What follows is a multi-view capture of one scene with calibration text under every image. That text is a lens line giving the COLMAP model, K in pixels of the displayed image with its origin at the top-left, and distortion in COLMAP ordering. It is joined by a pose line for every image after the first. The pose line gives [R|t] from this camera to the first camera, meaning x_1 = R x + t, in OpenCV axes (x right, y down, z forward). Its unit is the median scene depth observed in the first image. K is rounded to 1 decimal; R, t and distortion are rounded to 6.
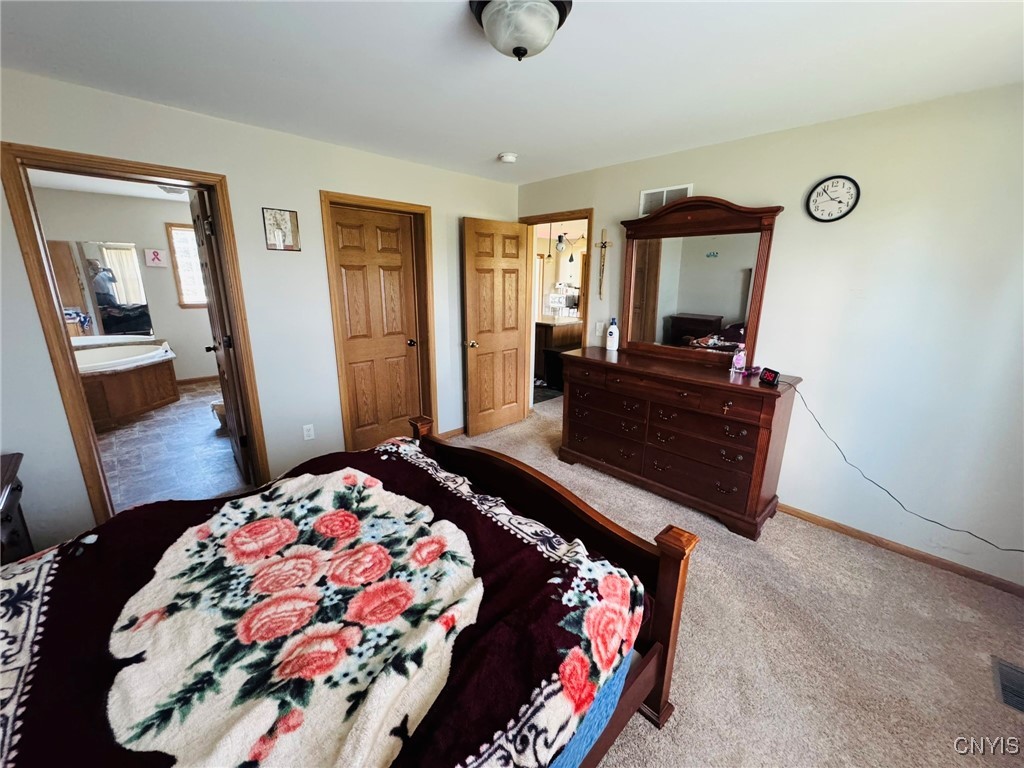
lens RADIAL K [[407.9, 0, 513.1], [0, 407.9, 382.1], [0, 0, 1]] dist [-0.001307, -0.000429]
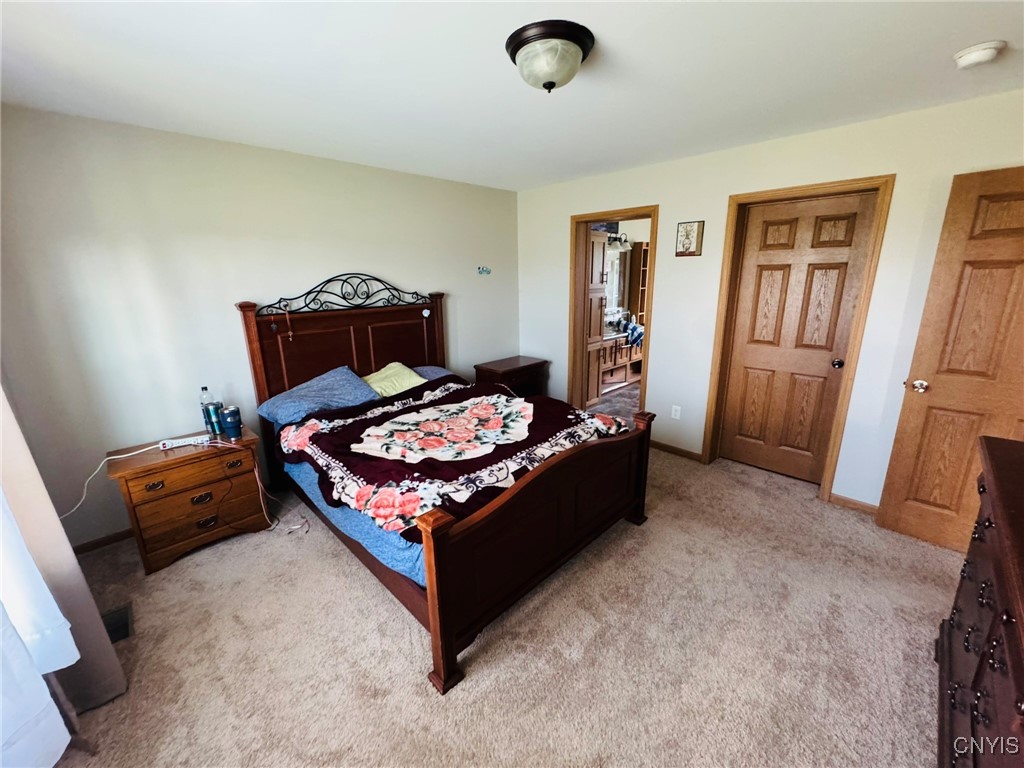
lens RADIAL K [[407.9, 0, 513.1], [0, 407.9, 382.1], [0, 0, 1]] dist [-0.001307, -0.000429]
pose [[0.006976, 0.238431, -0.971134, 1.274715], [-0.237413, 0.943785, 0.230011, -0.244498], [0.971384, 0.228956, 0.063191, 0.974127]]
